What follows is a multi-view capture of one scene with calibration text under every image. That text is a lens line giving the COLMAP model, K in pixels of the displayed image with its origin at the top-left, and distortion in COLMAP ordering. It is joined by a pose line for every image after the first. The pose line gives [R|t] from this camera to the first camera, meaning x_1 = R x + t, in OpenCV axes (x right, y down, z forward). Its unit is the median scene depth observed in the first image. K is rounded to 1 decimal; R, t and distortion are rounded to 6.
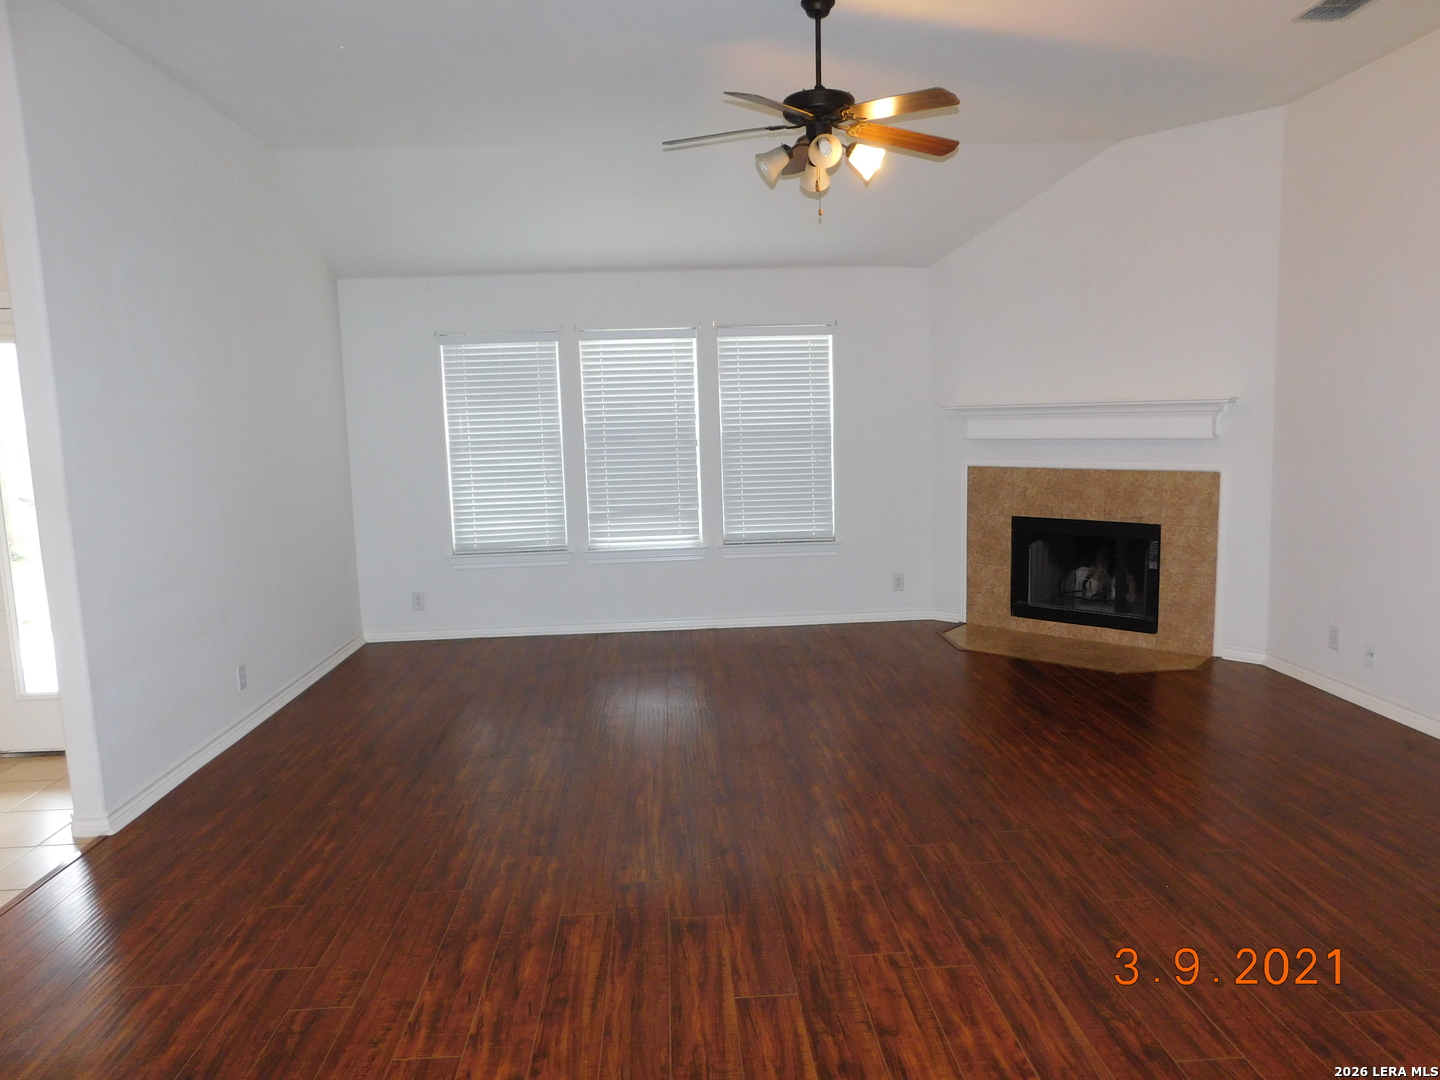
lens RADIAL K [[961.8, 0, 712.9], [0, 961.8, 539.8], [0, 0, 1]] dist [0.008205, 0.000068]
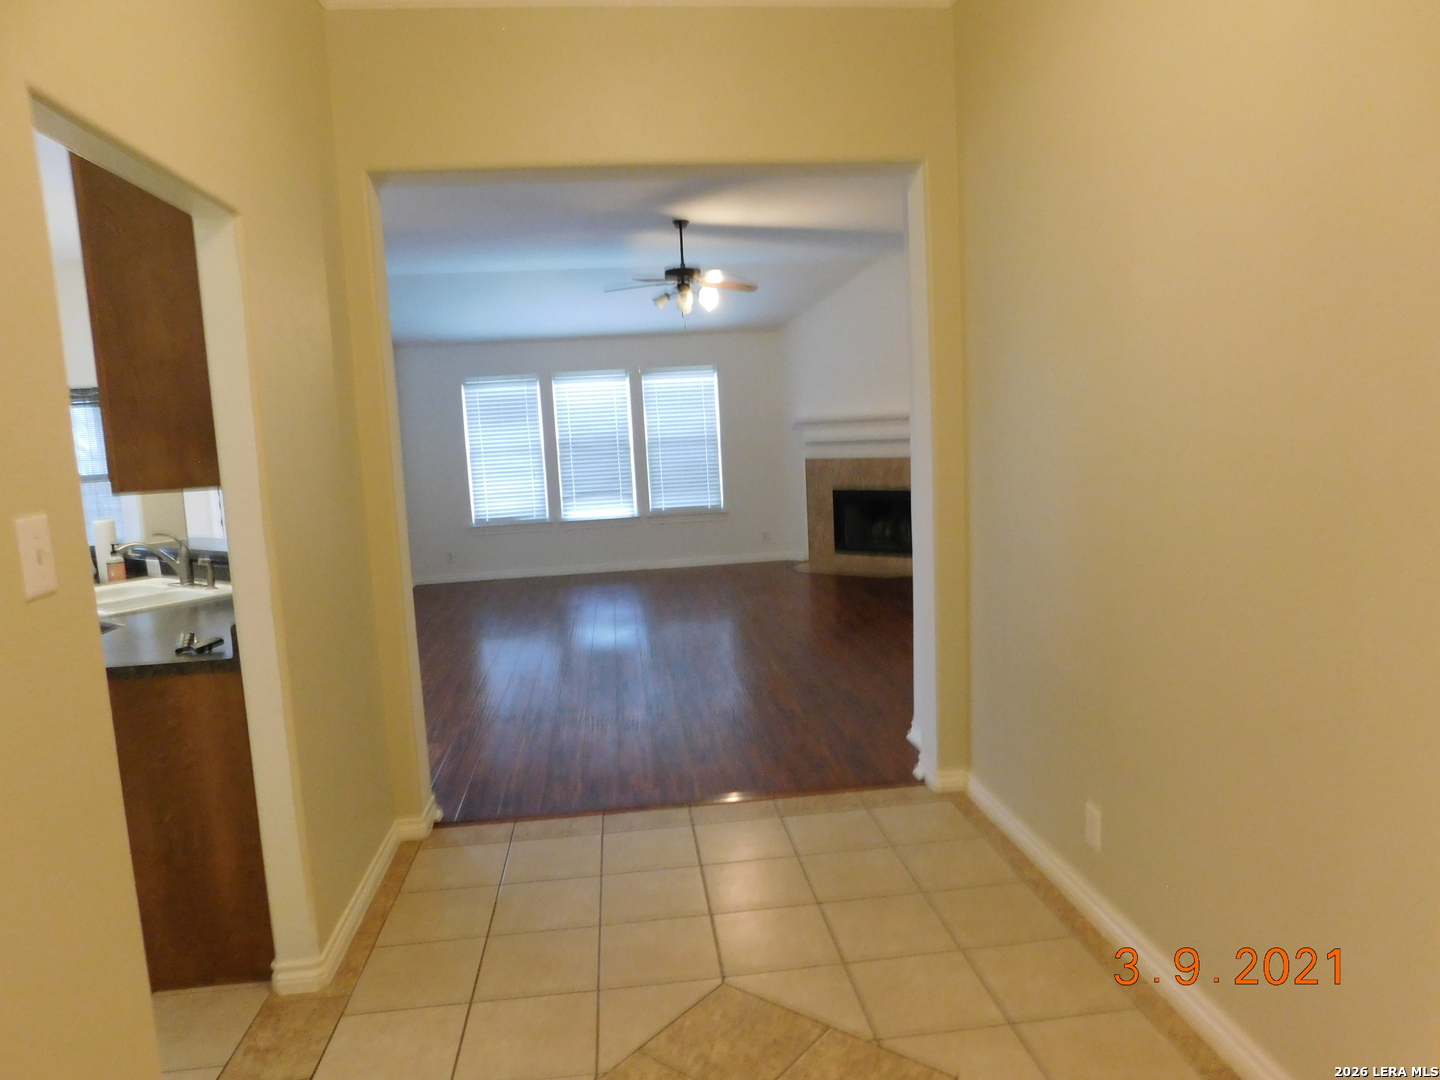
lens RADIAL K [[961.8, 0, 726.9], [0, 961.8, 545.3], [0, 0, 1]] dist [0.008205, 0.000068]
pose [[0.996809, -0.033178, 0.072598, 0.020461], [0.033965, 0.999377, -0.009635, 0.075535], [-0.072233, 0.012070, 0.997315, -0.556766]]
